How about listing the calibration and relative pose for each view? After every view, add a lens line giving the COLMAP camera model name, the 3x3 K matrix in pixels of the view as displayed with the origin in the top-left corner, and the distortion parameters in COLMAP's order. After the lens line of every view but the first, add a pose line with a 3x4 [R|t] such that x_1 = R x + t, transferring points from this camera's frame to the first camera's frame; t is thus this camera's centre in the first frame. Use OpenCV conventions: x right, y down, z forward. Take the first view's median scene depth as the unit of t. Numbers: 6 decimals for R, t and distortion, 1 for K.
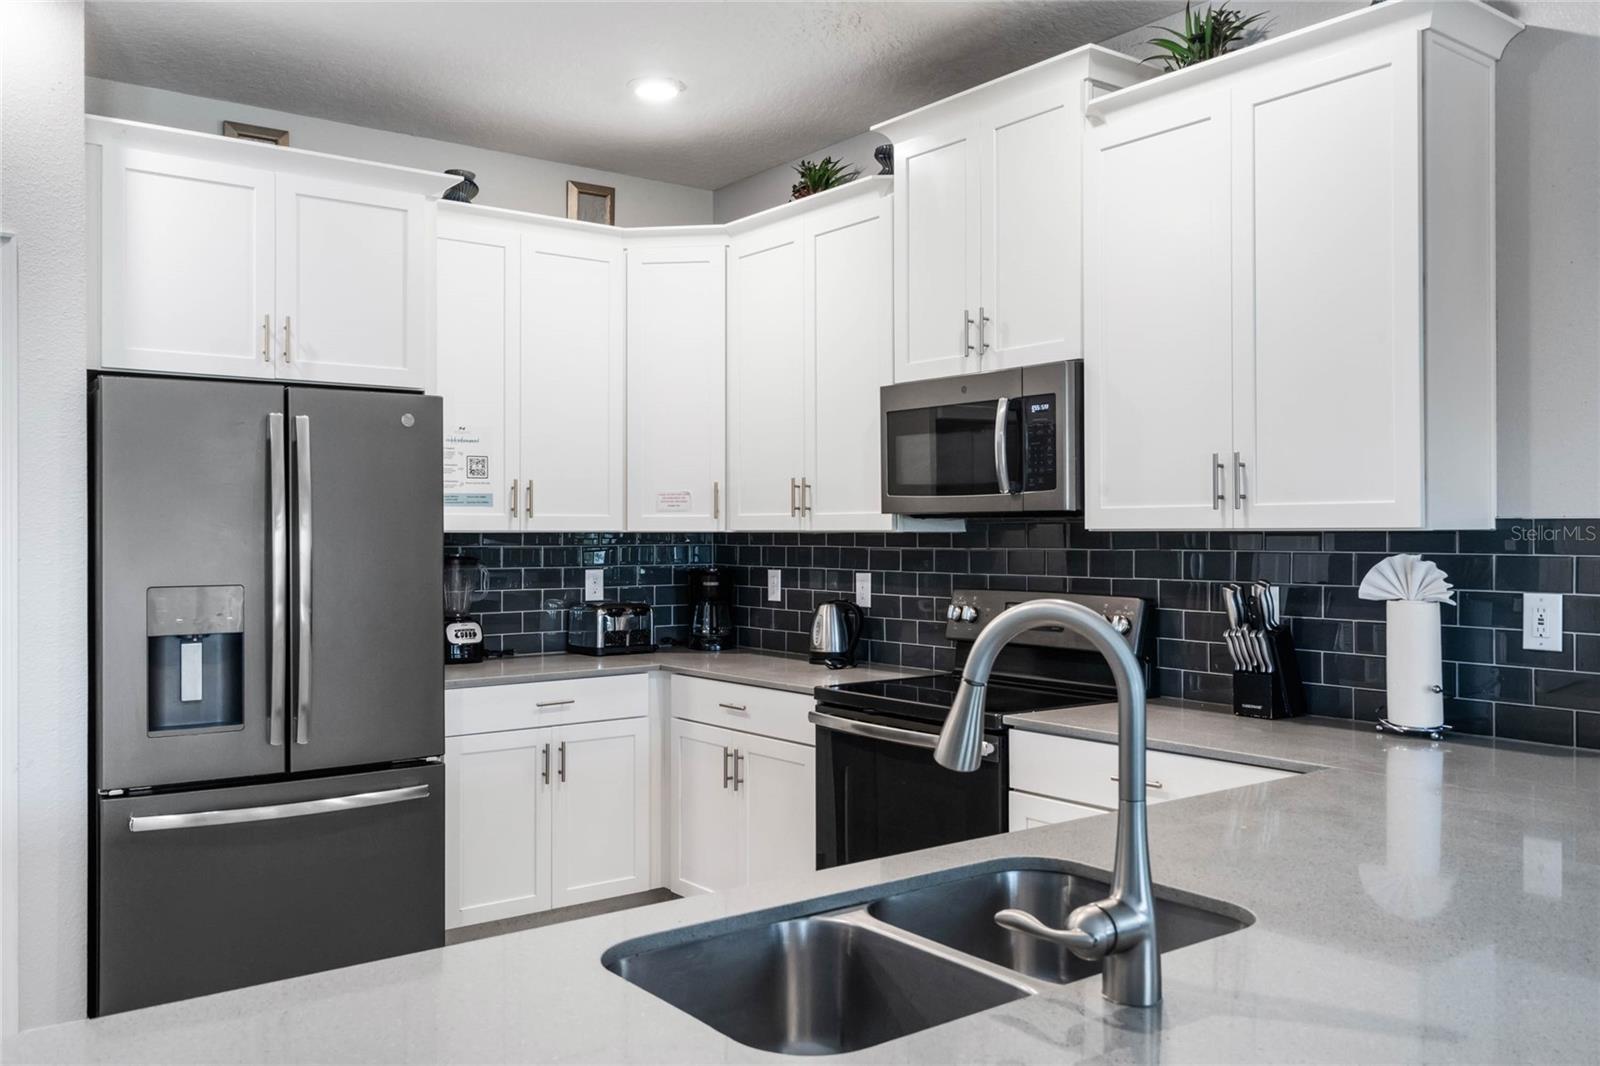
lens RADIAL K [[1314.2, 0, 796.2], [0, 1314.2, 533.6], [0, 0, 1]] dist [0.018217, -0.003341]
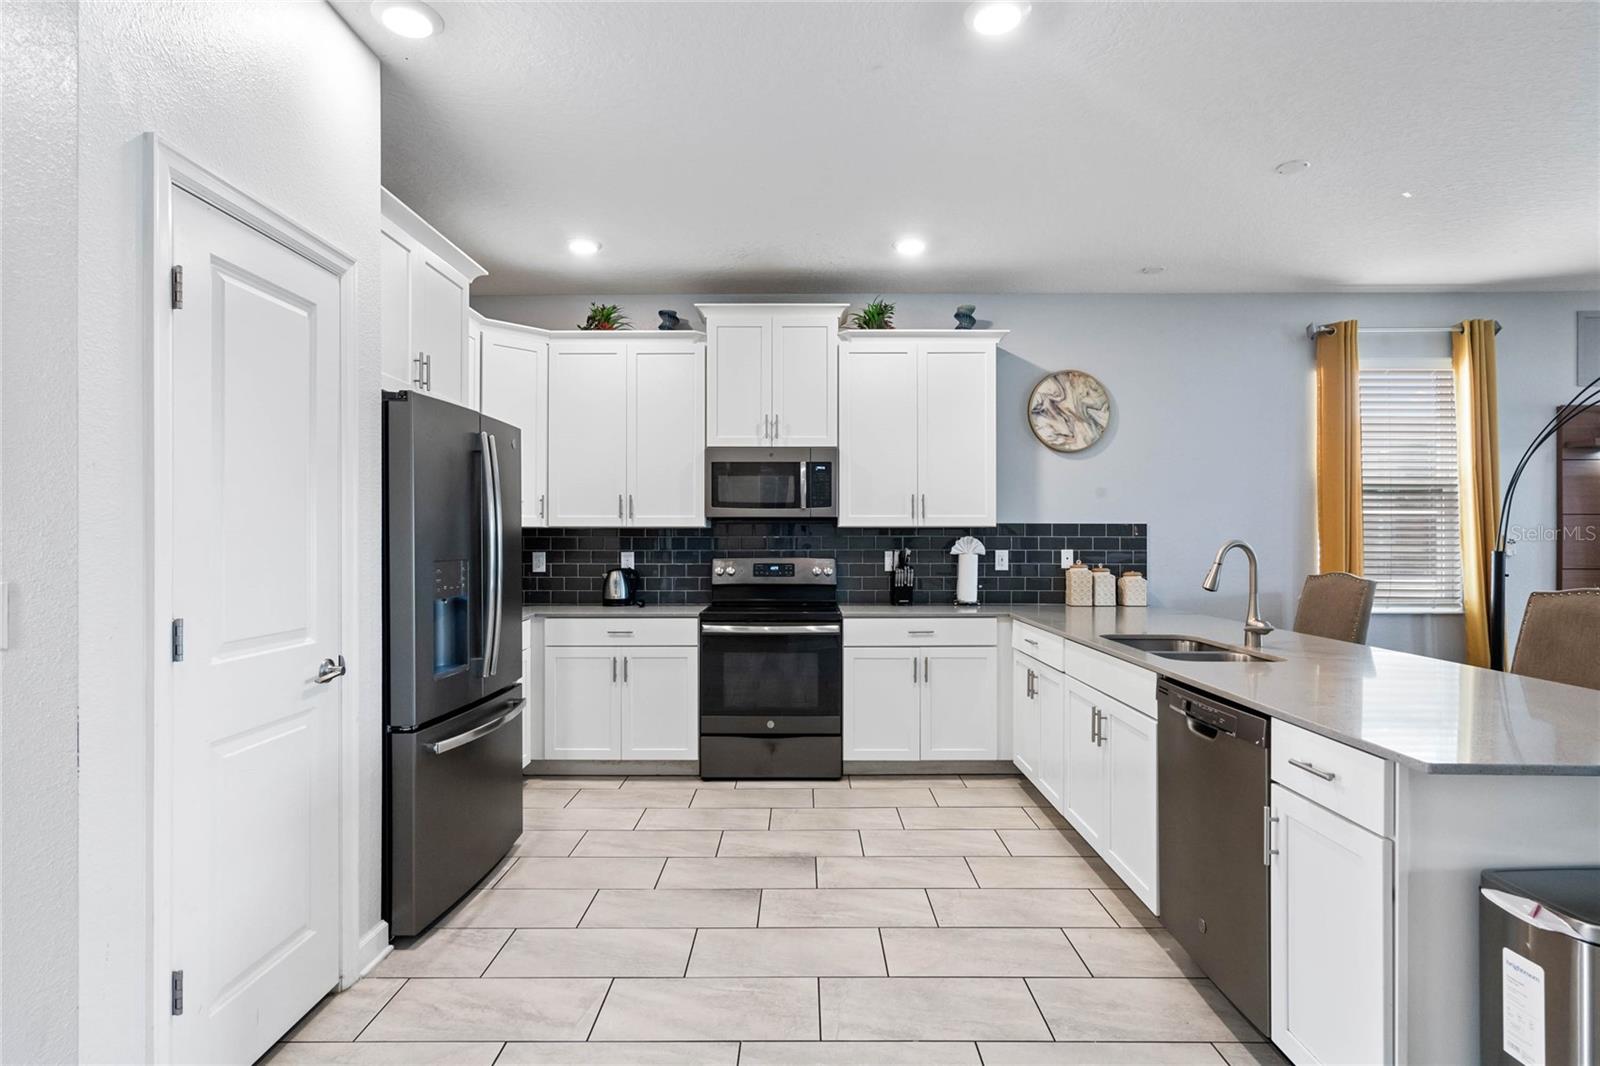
lens RADIAL K [[811.1, 0, 801.3], [0, 811.1, 536.7], [0, 0, 1]] dist [-0.001368, 0.000957]
pose [[0.607833, 0.002772, 0.794060, -0.825530], [0.000404, 0.999993, -0.003800, 0.018237], [-0.794065, 0.002631, 0.607828, 0.229741]]
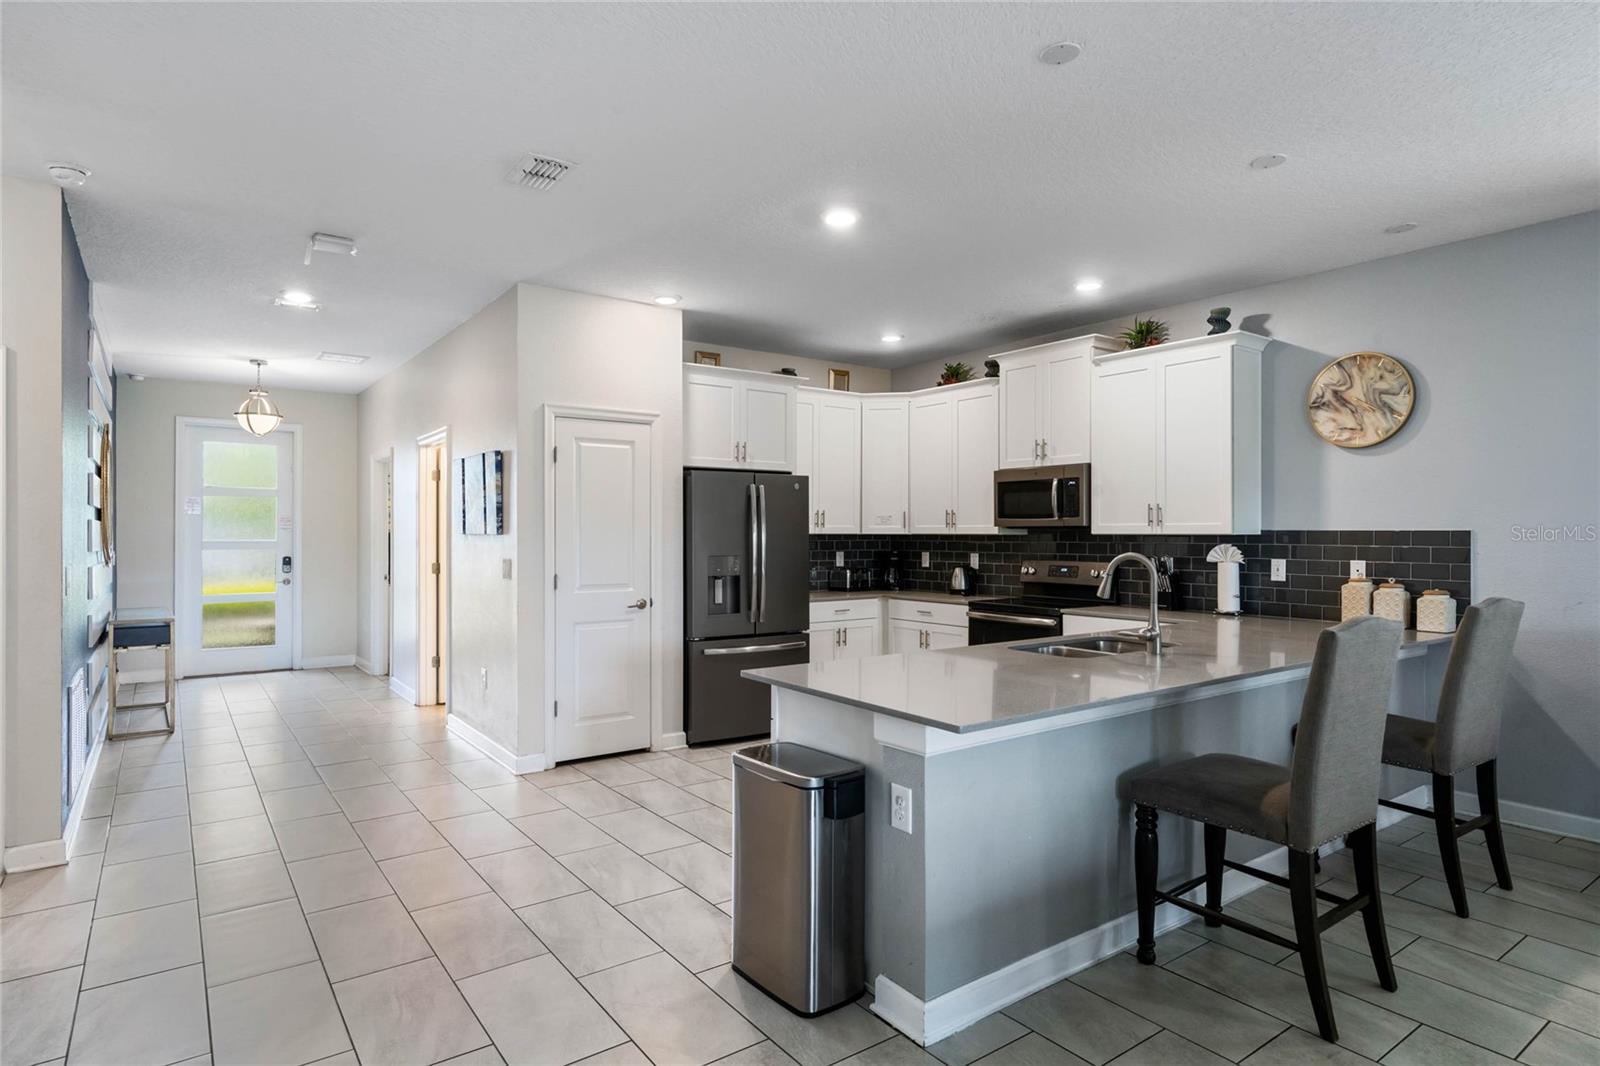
lens RADIAL K [[872.0, 0, 808.7], [0, 872.0, 536.7], [0, 0, 1]] dist [0.016758, 0.001570]
pose [[0.999914, 0.003186, -0.012745, -0.262281], [-0.003160, 0.999993, 0.002091, 0.000504], [0.012752, -0.002051, 0.999917, -0.572456]]
